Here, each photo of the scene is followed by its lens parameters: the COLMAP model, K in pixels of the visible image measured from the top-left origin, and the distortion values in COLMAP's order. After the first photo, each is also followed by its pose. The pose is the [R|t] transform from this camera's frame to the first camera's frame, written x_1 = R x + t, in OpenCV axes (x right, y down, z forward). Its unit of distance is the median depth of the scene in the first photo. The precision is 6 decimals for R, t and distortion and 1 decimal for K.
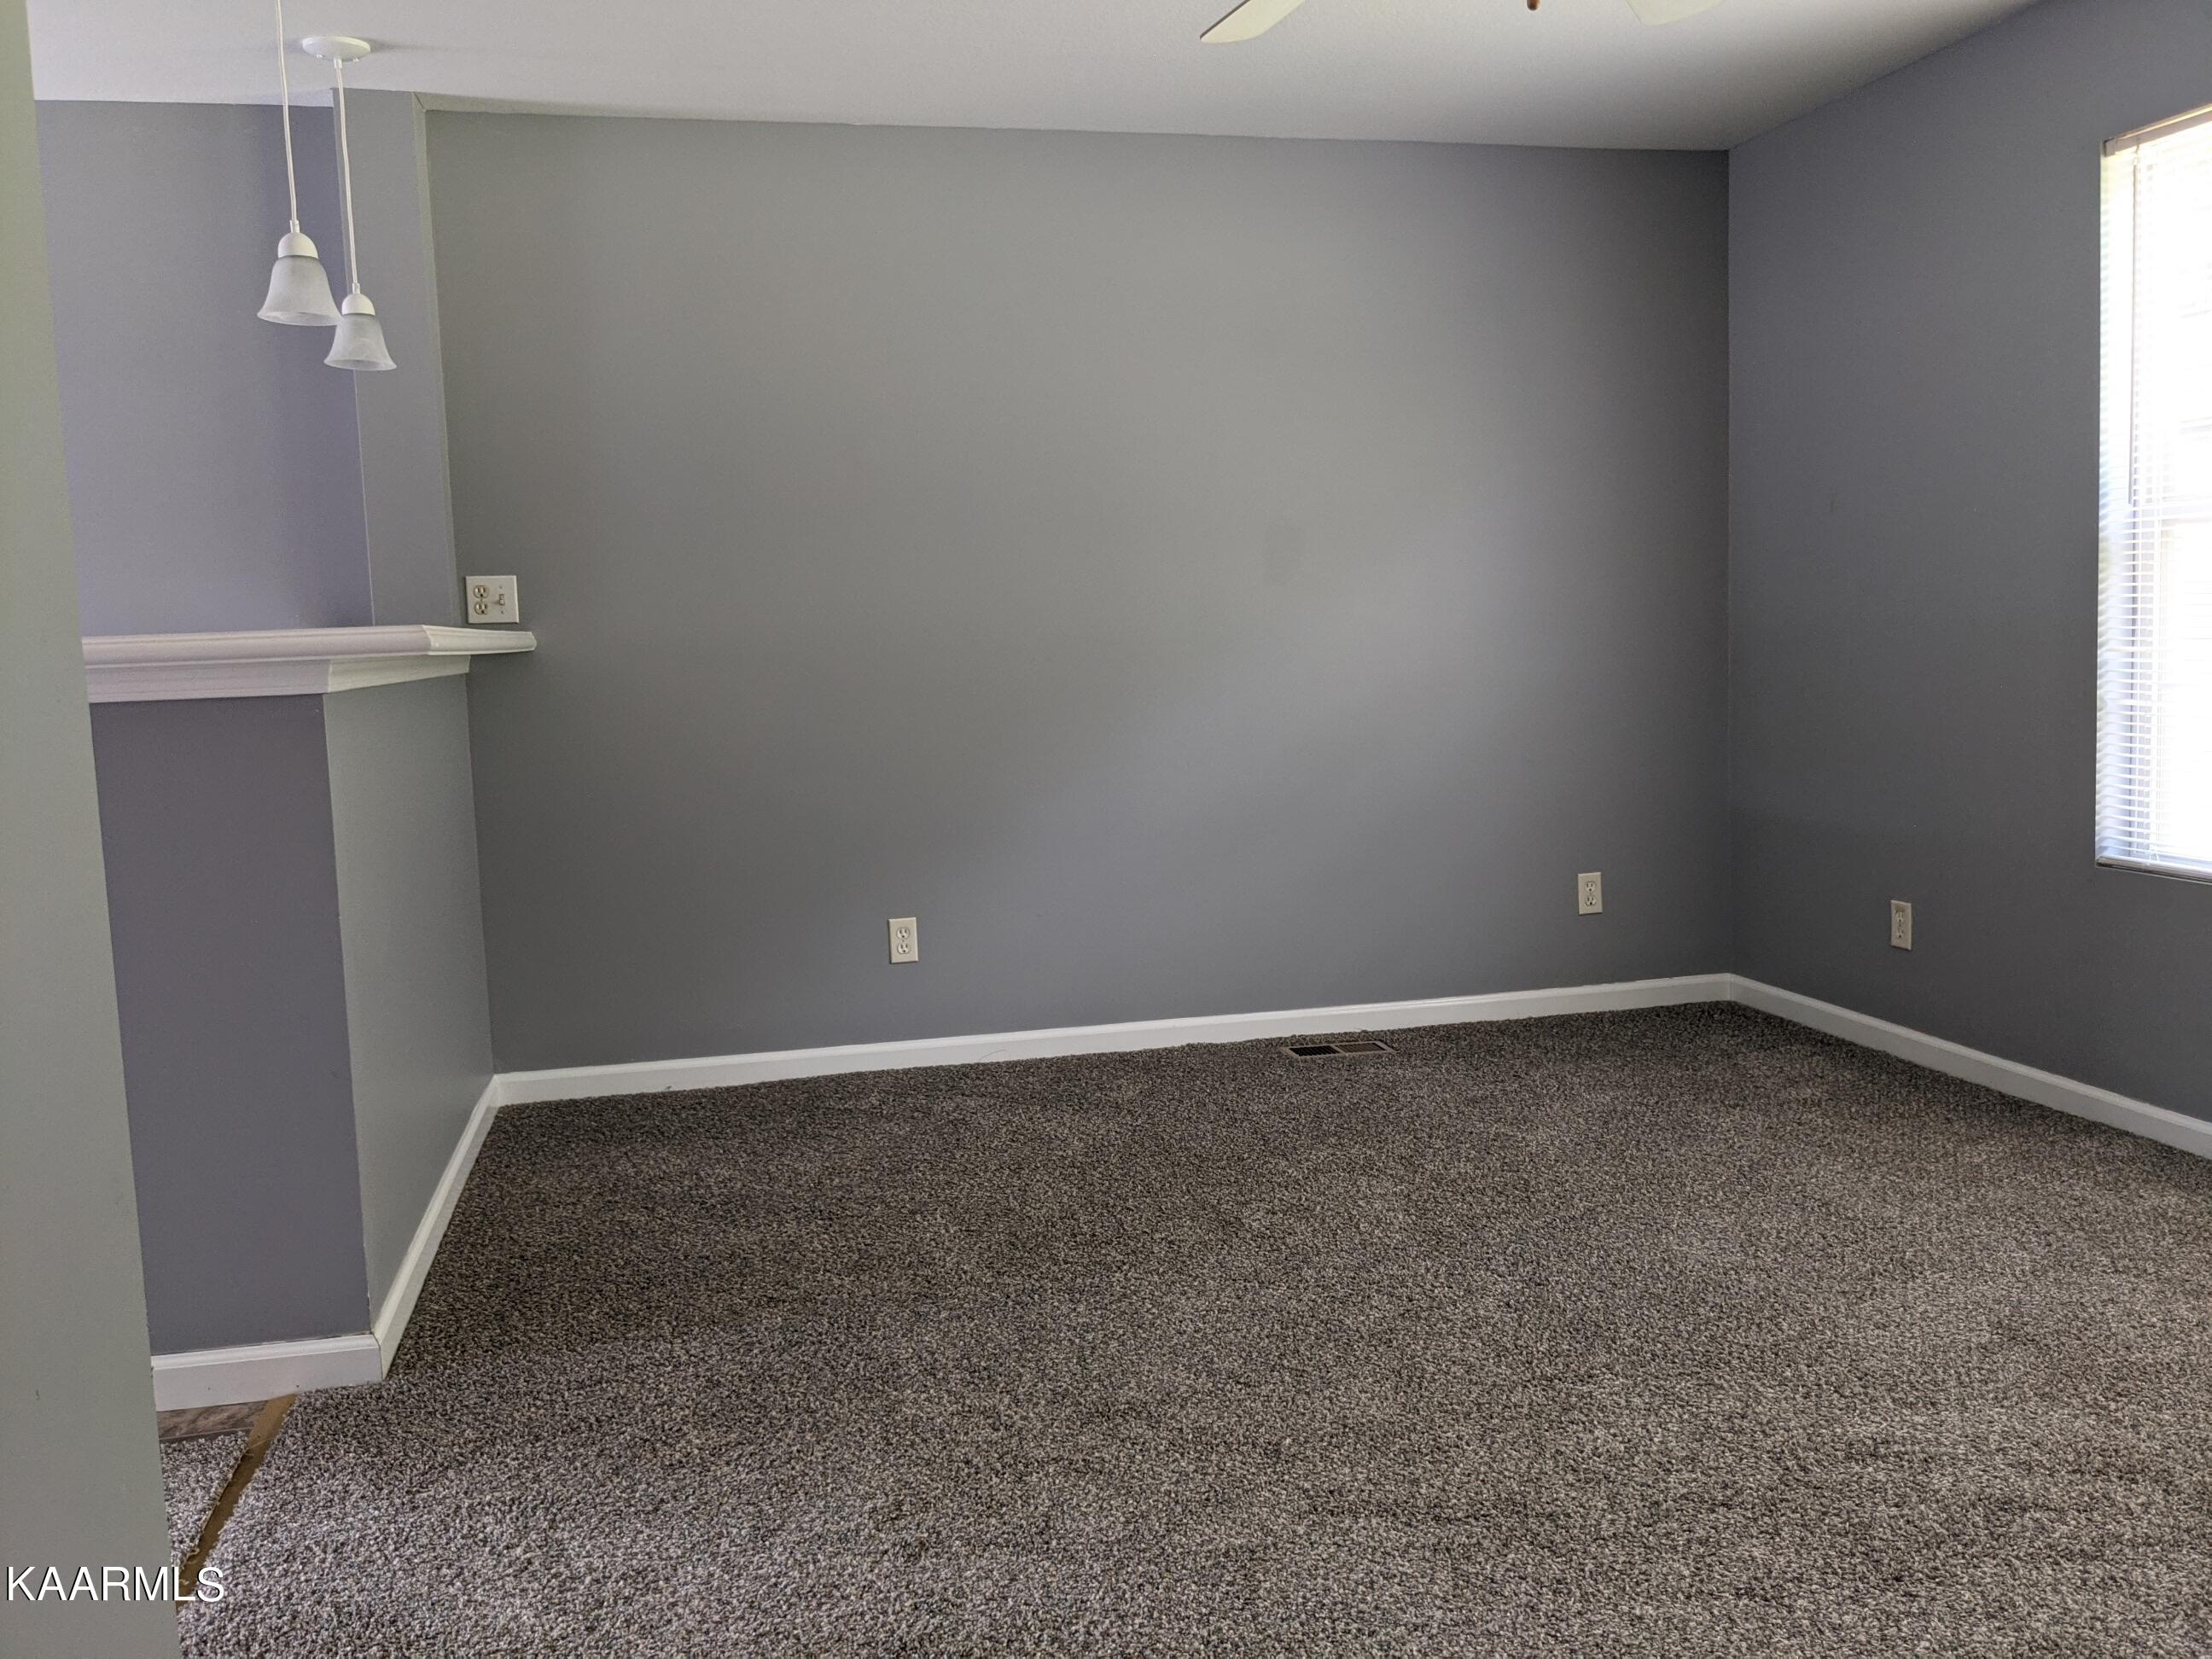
lens RADIAL K [[1706.7, 0, 1094.3], [0, 1706.7, 783.2], [0, 0, 1]] dist [0.035395, -0.061907]
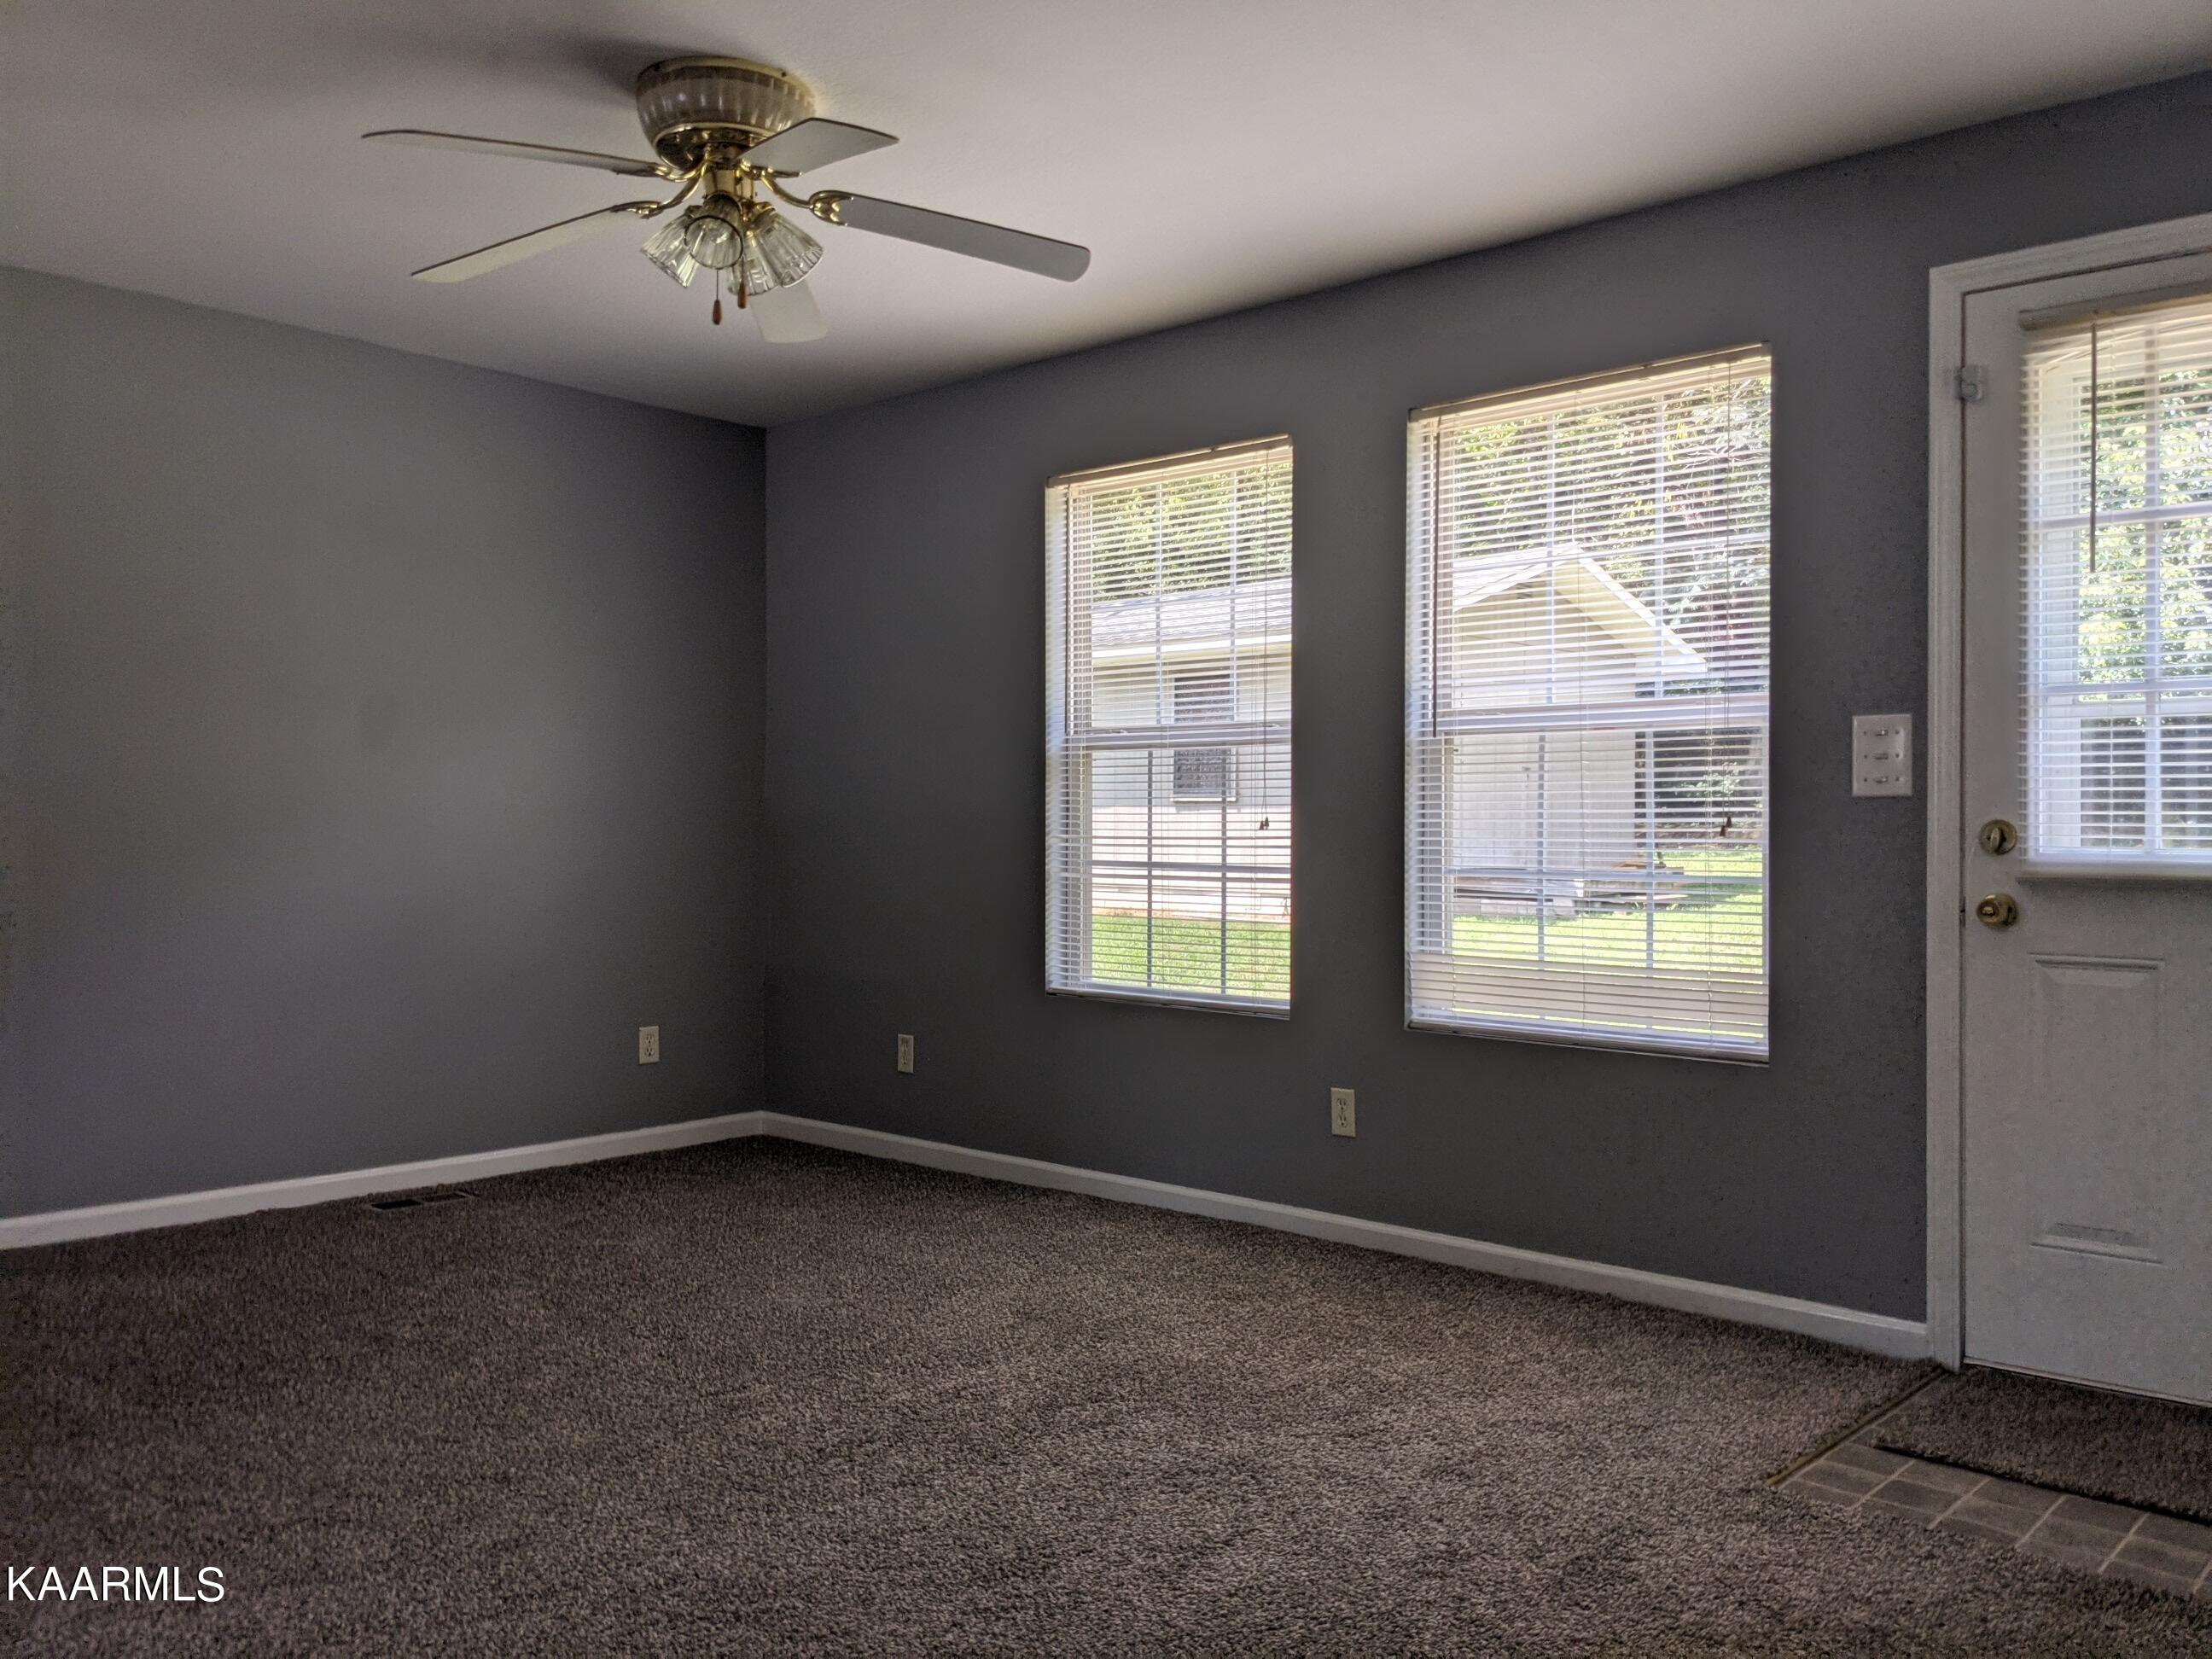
lens RADIAL K [[1706.7, 0, 1094.3], [0, 1706.7, 783.2], [0, 0, 1]] dist [0.035395, -0.061907]
pose [[0.821979, 0.053725, 0.566979, -0.181805], [0.018134, 0.992567, -0.120342, 0.052937], [-0.569230, 0.109200, 0.814894, -0.159437]]
